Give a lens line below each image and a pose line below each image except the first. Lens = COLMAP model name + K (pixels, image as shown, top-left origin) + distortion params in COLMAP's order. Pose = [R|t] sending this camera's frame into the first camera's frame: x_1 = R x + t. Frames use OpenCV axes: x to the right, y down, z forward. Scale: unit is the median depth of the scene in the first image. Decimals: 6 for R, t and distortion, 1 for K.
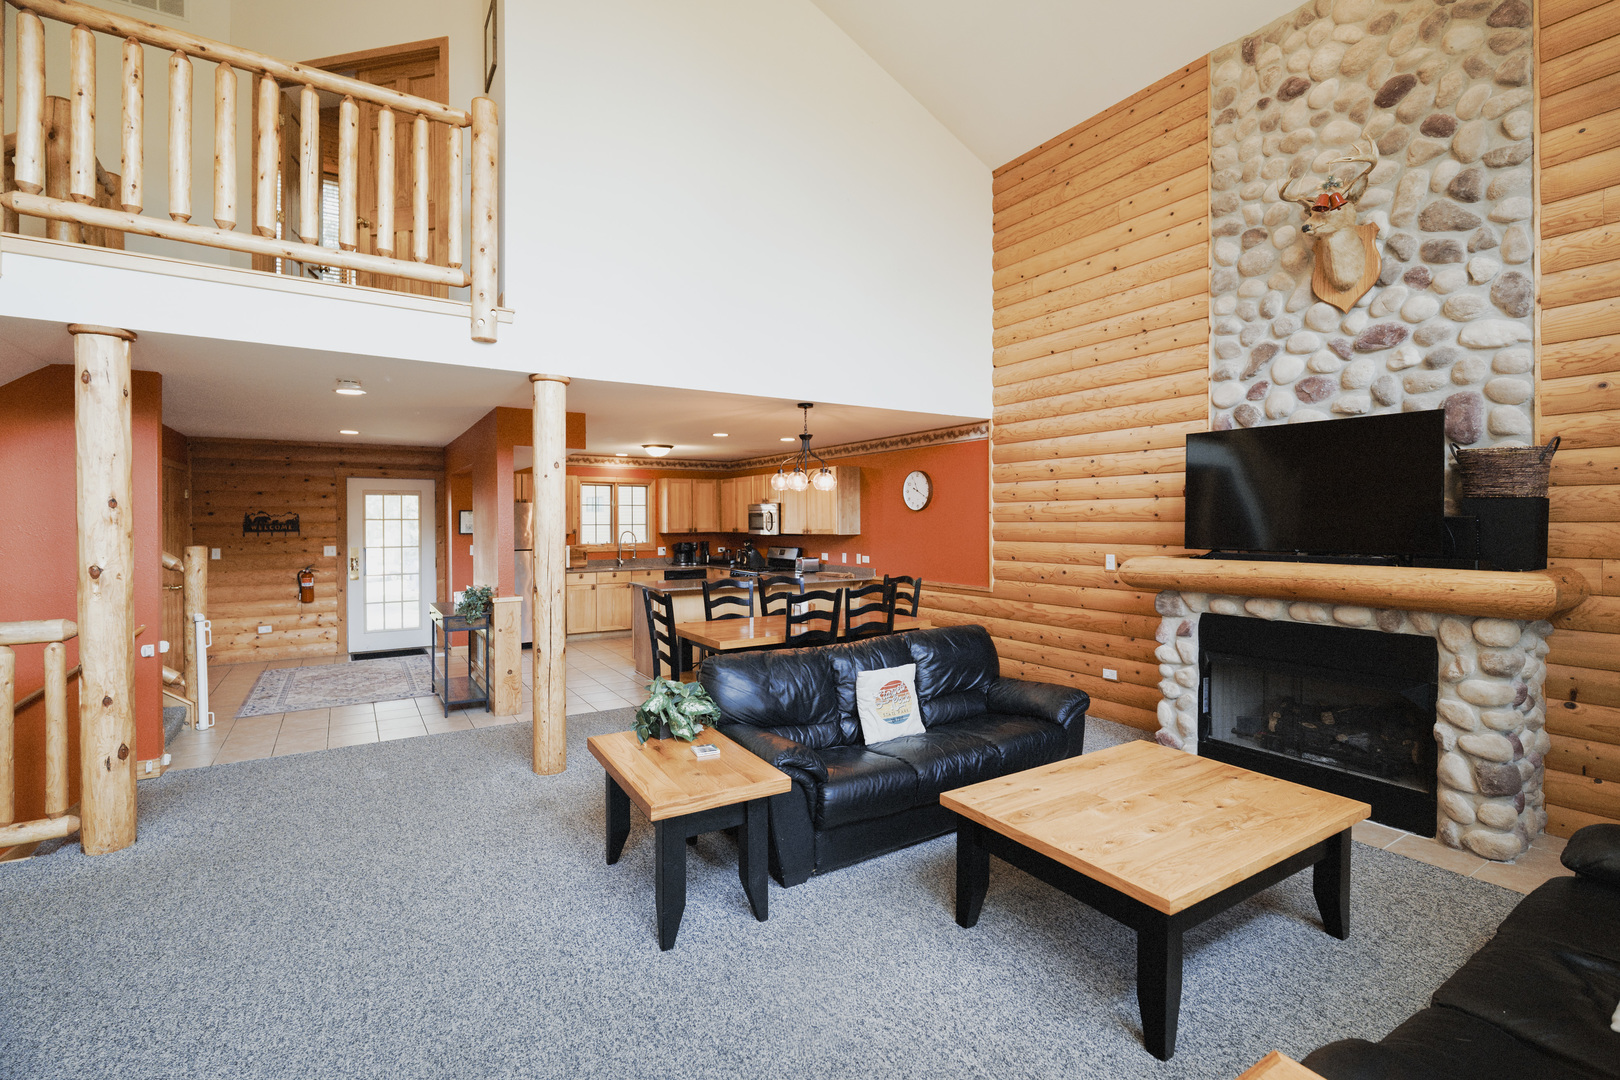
lens RADIAL K [[719.8, 0, 796.7], [0, 719.8, 526.3], [0, 0, 1]] dist [-0.004393, 0.000413]
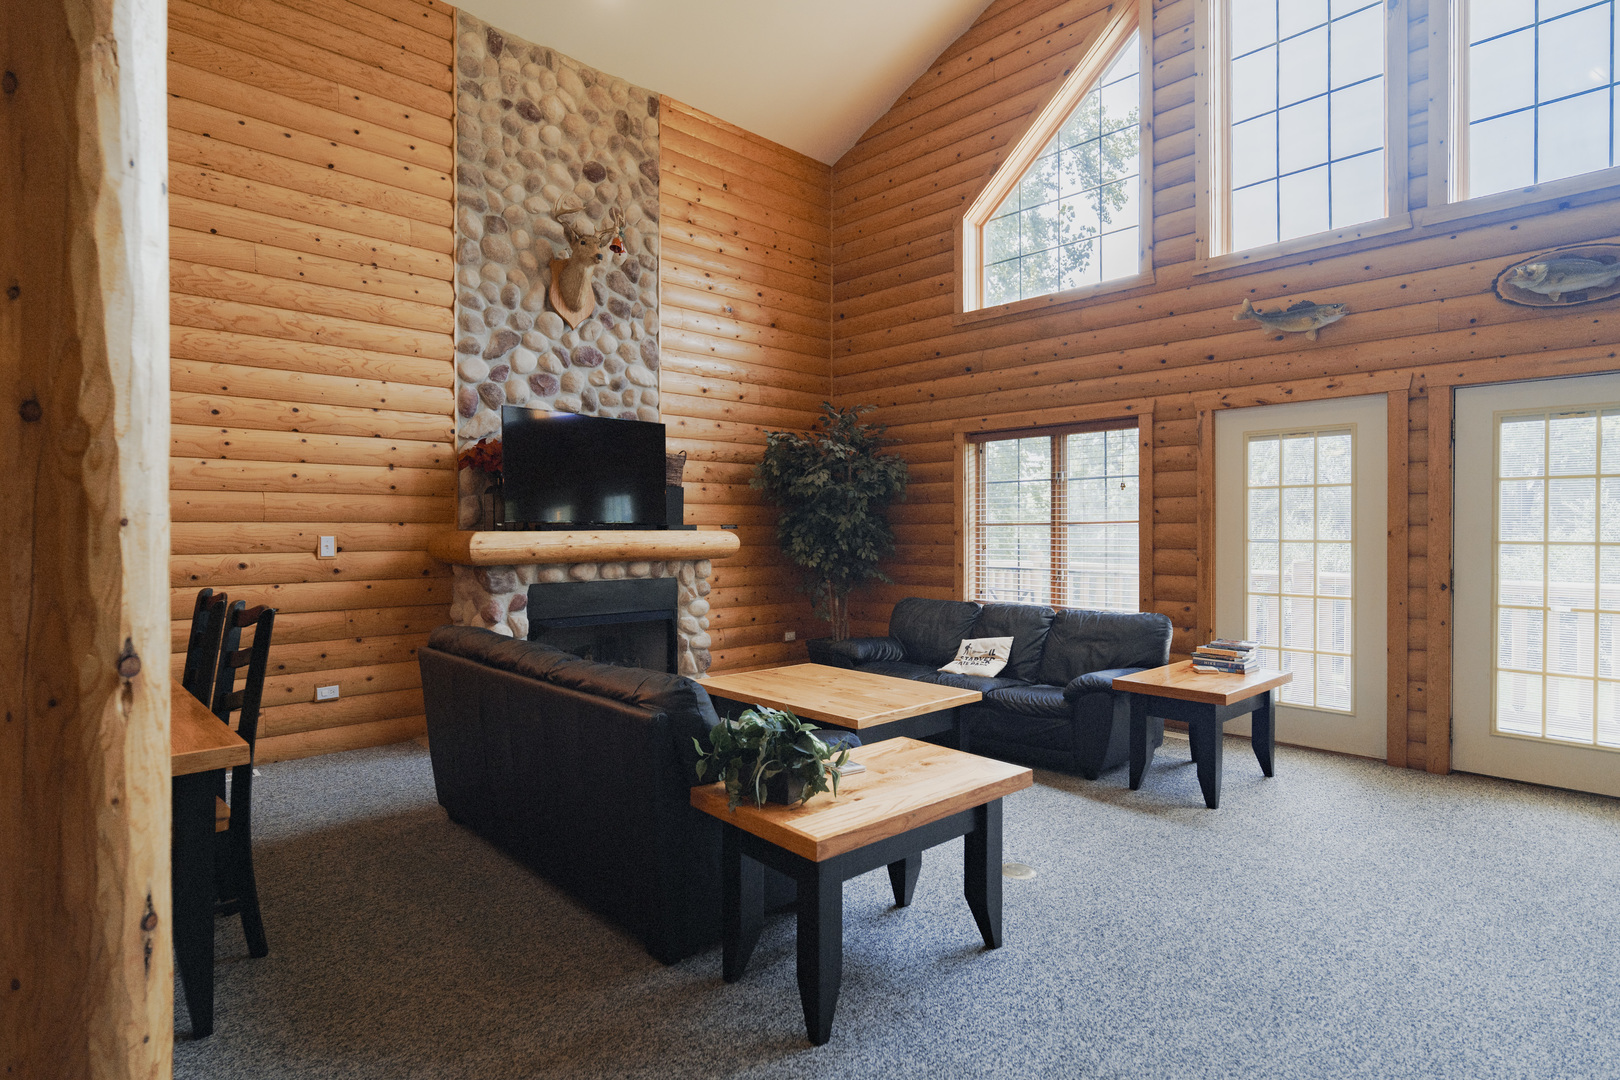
lens RADIAL K [[841.1, 0, 804.3], [0, 841.1, 536.9], [0, 0, 1]] dist [-0.006502, -0.000949]
pose [[-0.206452, -0.004193, 0.978448, -0.682489], [0.009704, 0.999933, 0.006333, 0.049354], [-0.978409, 0.010802, -0.206397, 0.864626]]
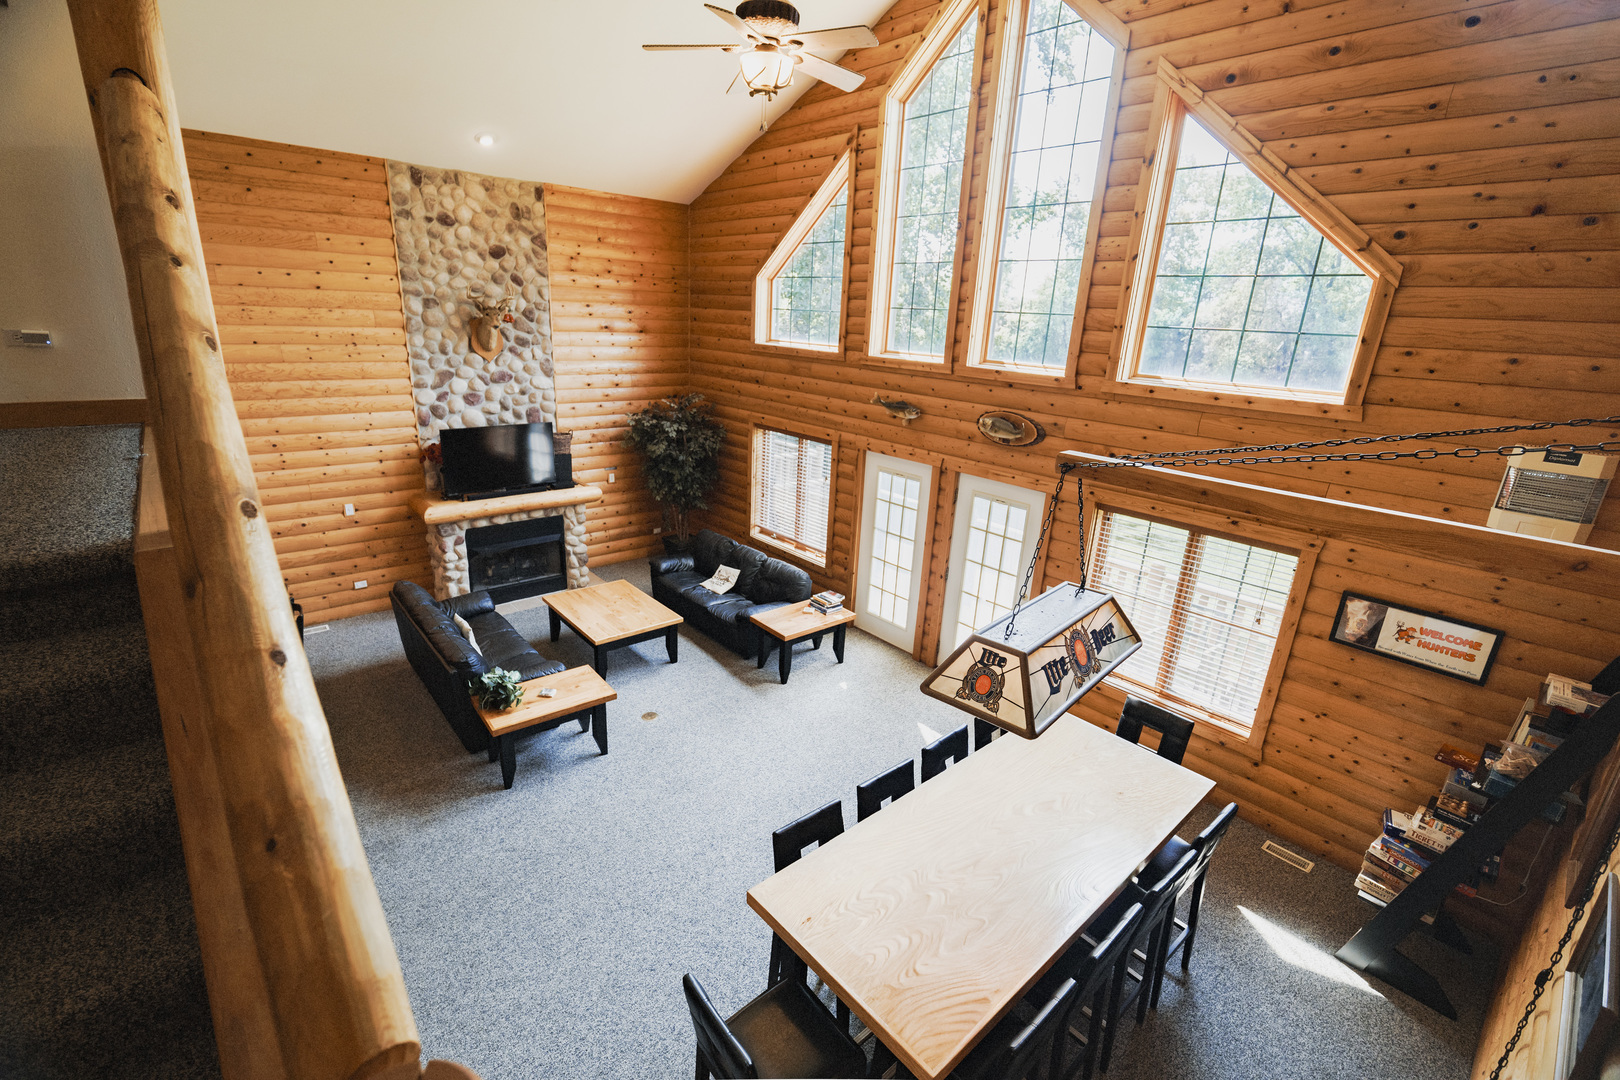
lens RADIAL K [[719.8, 0, 812.3], [0, 719.8, 544.5], [0, 0, 1]] dist [-0.004393, 0.000413]
pose [[-0.167918, -0.312095, 0.935094, -1.303646], [-0.042242, 0.949969, 0.309474, -0.445057], [-0.984896, 0.012466, -0.172700, 0.450031]]
